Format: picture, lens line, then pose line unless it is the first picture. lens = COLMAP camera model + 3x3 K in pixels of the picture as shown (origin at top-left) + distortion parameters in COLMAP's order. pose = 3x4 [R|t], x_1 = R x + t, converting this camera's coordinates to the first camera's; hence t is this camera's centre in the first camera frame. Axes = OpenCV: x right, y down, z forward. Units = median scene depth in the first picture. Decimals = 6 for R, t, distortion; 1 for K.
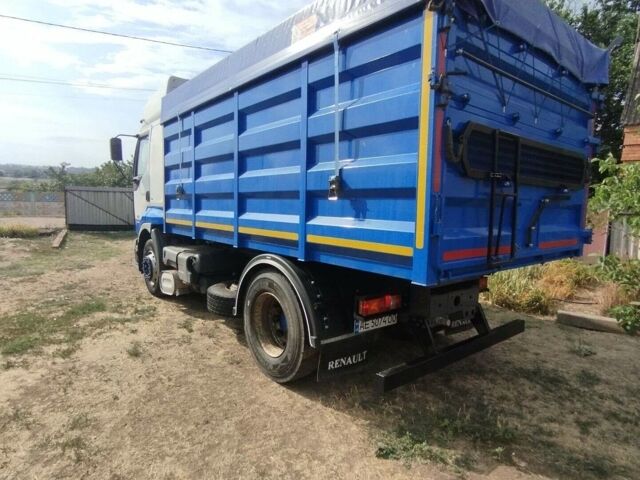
lens RADIAL K [[390.4, 0, 320.0], [0, 390.4, 240.0], [0, 0, 1]] dist [0.001745, 0.000408]
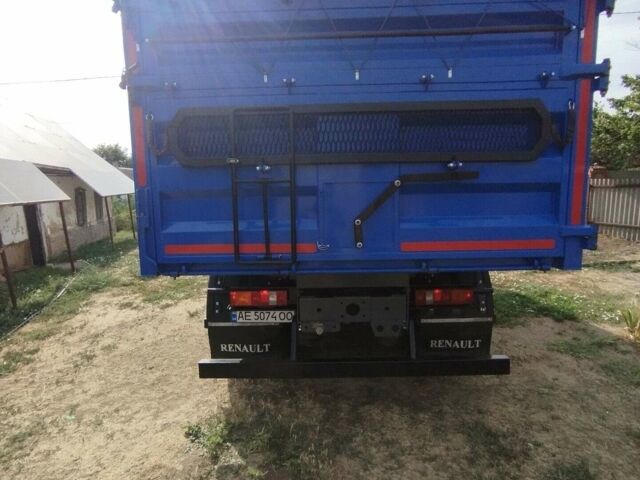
lens RADIAL K [[390.4, 0, 320.0], [0, 390.4, 240.0], [0, 0, 1]] dist [0.001745, 0.000408]
pose [[0.759165, 0.037551, -0.649814, 0.869446], [-0.024452, 0.999275, 0.029178, -0.014724], [0.650439, -0.006262, 0.759533, 0.333868]]
